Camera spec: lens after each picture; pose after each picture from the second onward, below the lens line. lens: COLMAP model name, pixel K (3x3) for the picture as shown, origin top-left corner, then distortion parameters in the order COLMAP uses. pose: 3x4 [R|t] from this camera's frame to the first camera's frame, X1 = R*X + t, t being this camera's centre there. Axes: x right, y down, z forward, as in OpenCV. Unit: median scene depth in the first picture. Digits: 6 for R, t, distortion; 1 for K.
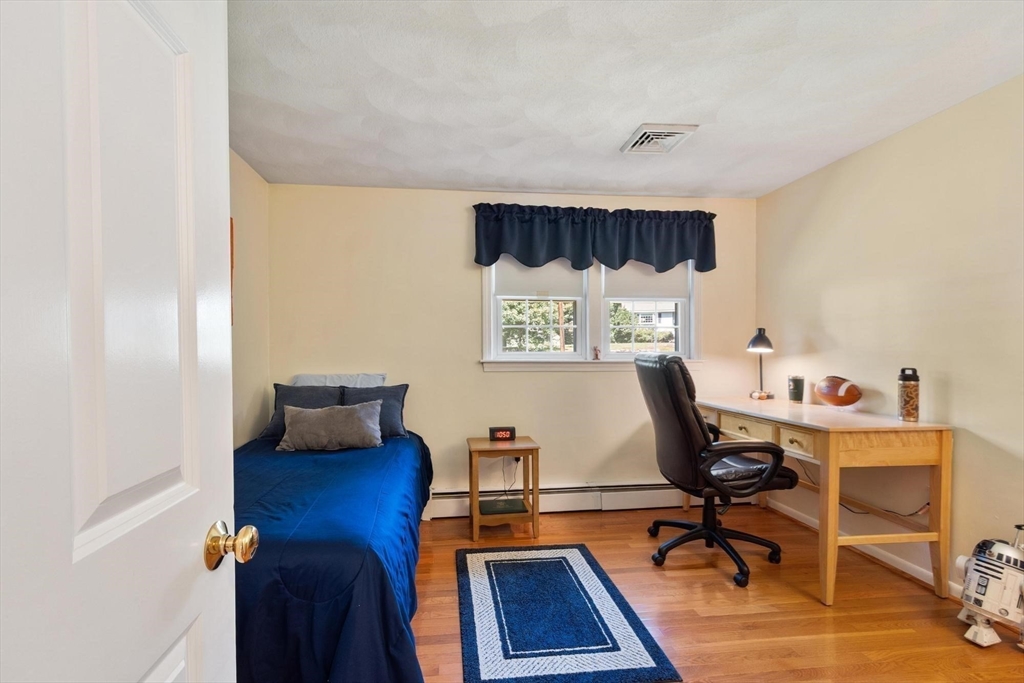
lens RADIAL K [[452.4, 0, 496.0], [0, 452.4, 356.5], [0, 0, 1]] dist [-0.001604, -0.000176]
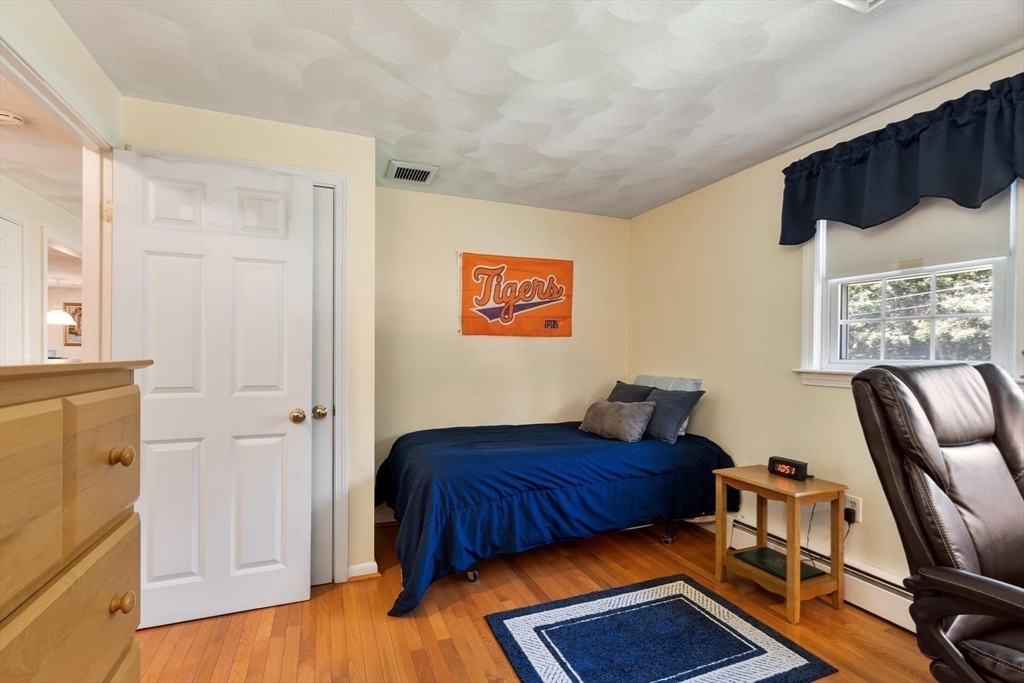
lens RADIAL K [[452.4, 0, 496.0], [0, 452.4, 356.5], [0, 0, 1]] dist [-0.001604, -0.000176]
pose [[0.250441, 0.009574, -0.968085, 0.604370], [-0.018998, 0.999807, 0.004973, -0.007591], [0.967945, 0.017146, 0.250574, 0.343603]]
